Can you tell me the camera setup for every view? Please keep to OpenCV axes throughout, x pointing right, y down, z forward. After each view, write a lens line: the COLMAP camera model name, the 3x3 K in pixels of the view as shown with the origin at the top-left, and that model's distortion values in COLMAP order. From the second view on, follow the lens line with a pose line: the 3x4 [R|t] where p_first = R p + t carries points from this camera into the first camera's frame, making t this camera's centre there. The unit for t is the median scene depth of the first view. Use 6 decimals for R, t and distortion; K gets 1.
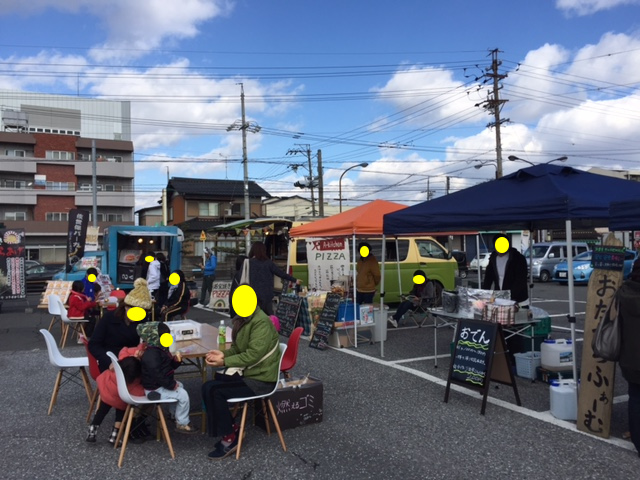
lens RADIAL K [[534.3, 0, 320.0], [0, 534.3, 240.0], [0, 0, 1]] dist [0.104180, -0.117019]
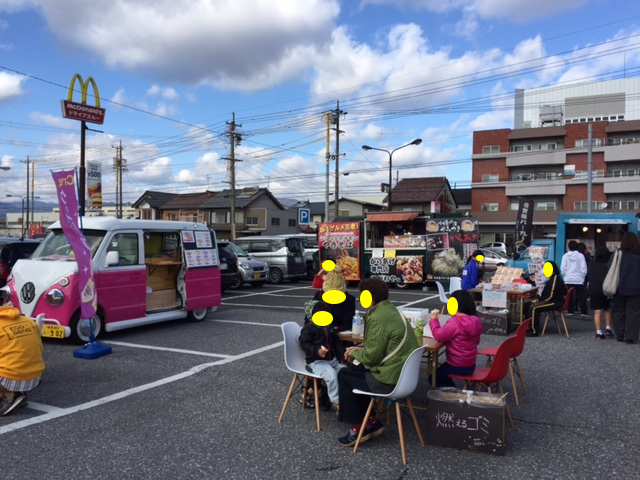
lens RADIAL K [[534.3, 0, 320.0], [0, 534.3, 240.0], [0, 0, 1]] dist [0.104180, -0.117019]
pose [[0.609622, 0.024282, -0.792320, 0.124387], [-0.008201, 0.999670, 0.024327, 0.000243], [0.792650, -0.008332, 0.609620, 0.079451]]
